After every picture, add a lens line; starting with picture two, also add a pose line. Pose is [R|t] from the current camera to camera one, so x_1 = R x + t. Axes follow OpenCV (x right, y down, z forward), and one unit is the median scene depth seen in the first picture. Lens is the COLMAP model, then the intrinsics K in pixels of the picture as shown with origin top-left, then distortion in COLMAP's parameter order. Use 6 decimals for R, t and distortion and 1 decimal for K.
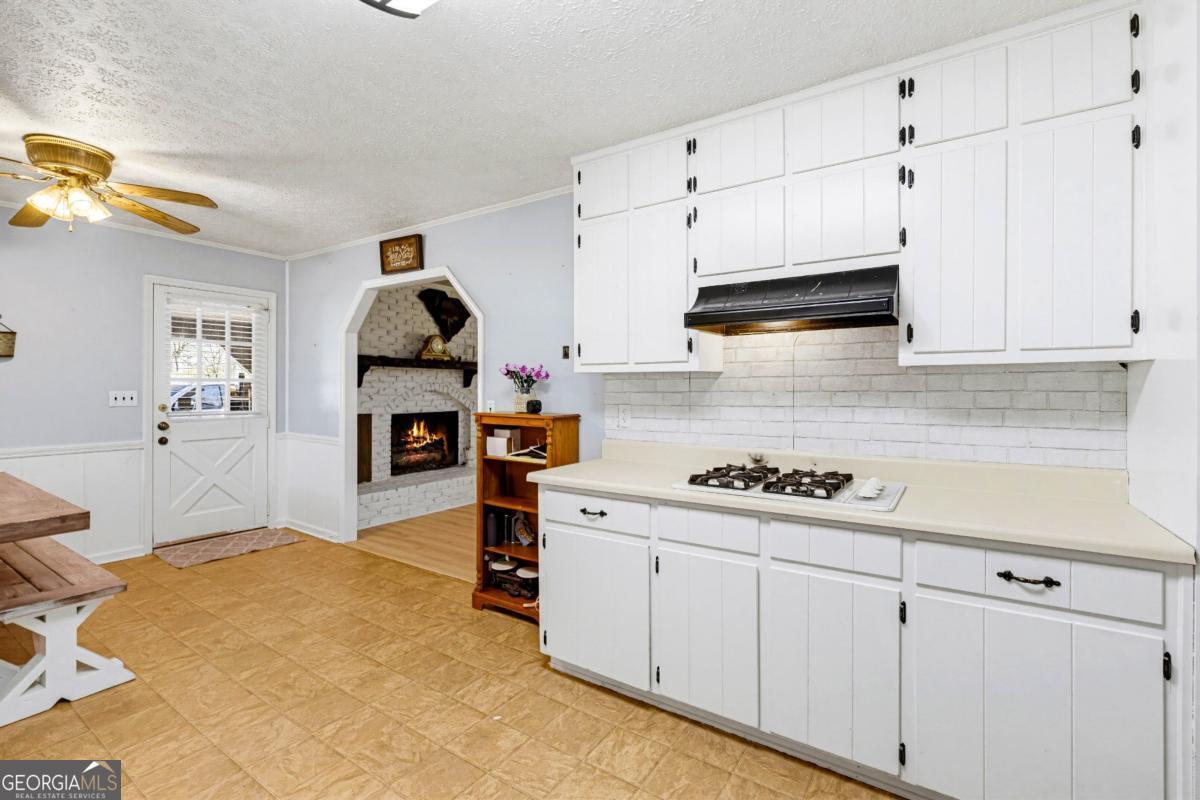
lens RADIAL K [[539.7, 0, 599.9], [0, 539.7, 390.6], [0, 0, 1]] dist [-0.002590, 0.000004]
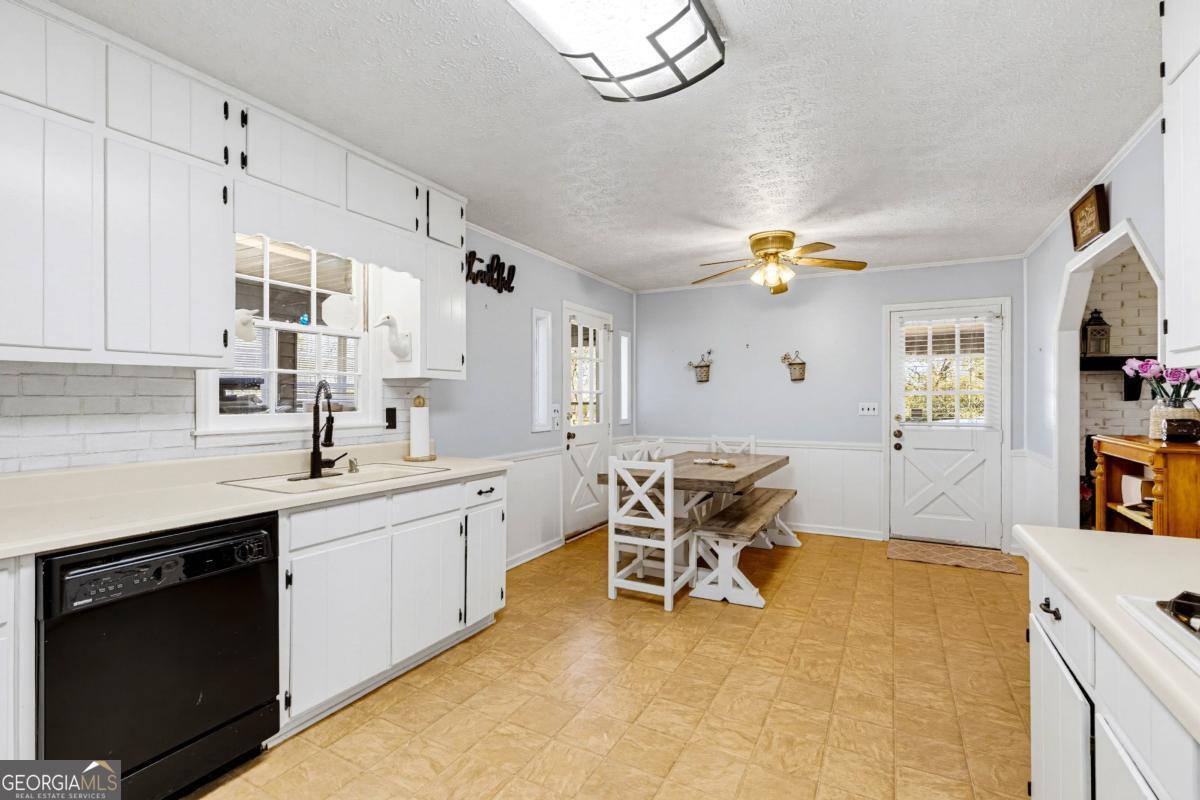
lens RADIAL K [[547.8, 0, 600.0], [0, 547.8, 400.0], [0, 0, 1]] dist [-0.001817, -0.000047]
pose [[0.103713, -0.004446, -0.994597, 0.429276], [-0.003748, 0.999981, -0.004861, 0.003567], [0.994600, 0.004232, 0.103694, 0.365415]]
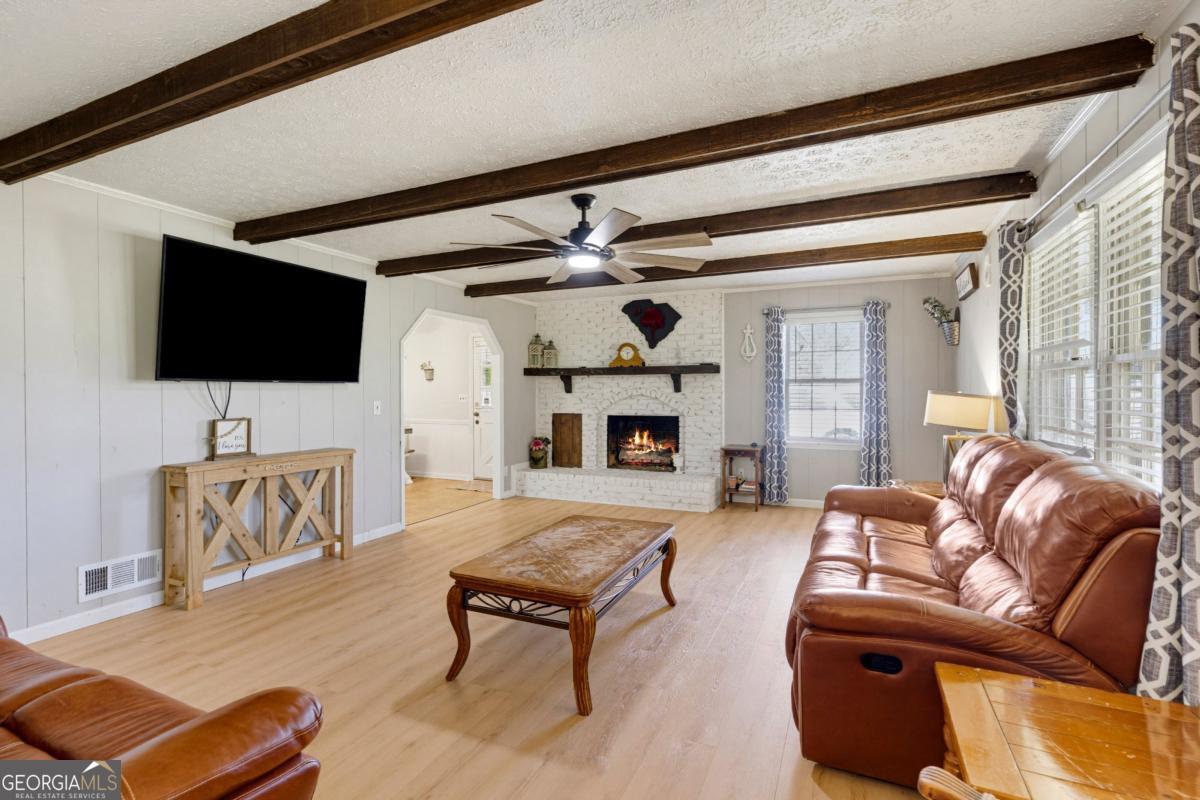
lens RADIAL K [[547.8, 0, 600.0], [0, 547.8, 400.0], [0, 0, 1]] dist [-0.001817, -0.000047]
pose [[0.152970, 0.007187, -0.988205, 1.669582], [-0.002156, 0.999974, 0.006939, 0.005480], [0.988228, 0.001069, 0.152982, 1.689191]]
